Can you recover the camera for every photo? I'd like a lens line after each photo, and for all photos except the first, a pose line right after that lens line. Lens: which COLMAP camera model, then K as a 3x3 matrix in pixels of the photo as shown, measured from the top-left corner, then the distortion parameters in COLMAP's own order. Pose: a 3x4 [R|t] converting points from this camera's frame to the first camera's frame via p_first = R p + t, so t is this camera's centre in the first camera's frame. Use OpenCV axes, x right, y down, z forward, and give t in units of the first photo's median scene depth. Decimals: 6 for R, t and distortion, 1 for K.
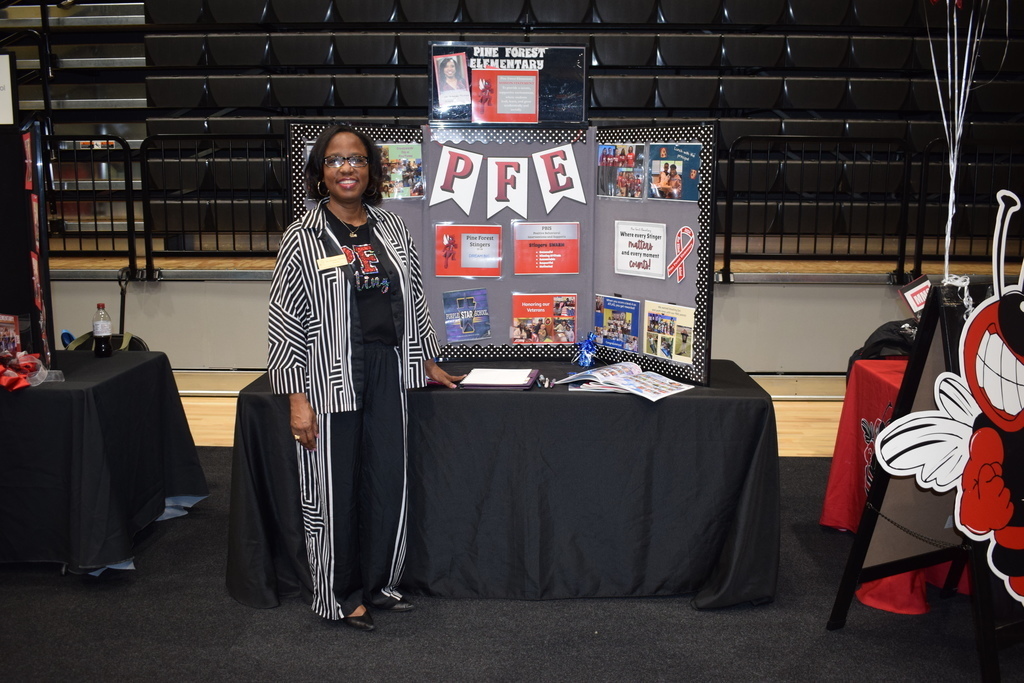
lens RADIAL K [[931.1, 0, 512.0], [0, 931.1, 341.5], [0, 0, 1]] dist [-0.057974, -0.005835]
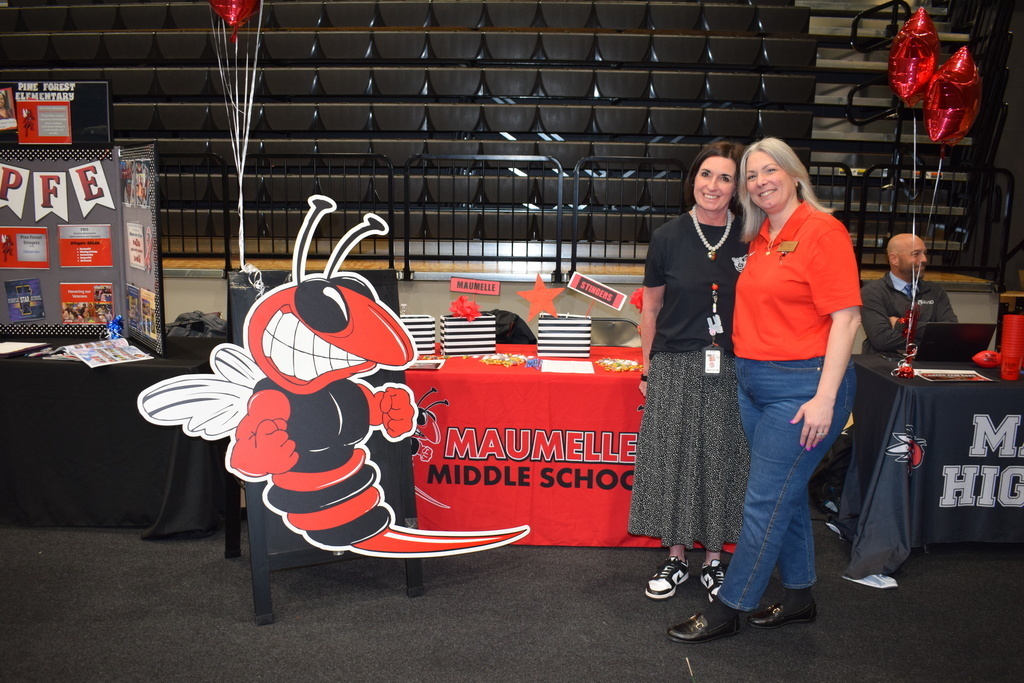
lens RADIAL K [[820.3, 0, 512.0], [0, 820.3, 341.5], [0, 0, 1]] dist [-0.064690, -0.007045]
pose [[0.999930, 0.011794, 0.001289, 0.610329], [-0.011797, 0.999928, 0.002323, 0.017149], [-0.001261, -0.002338, 0.999996, -0.061662]]
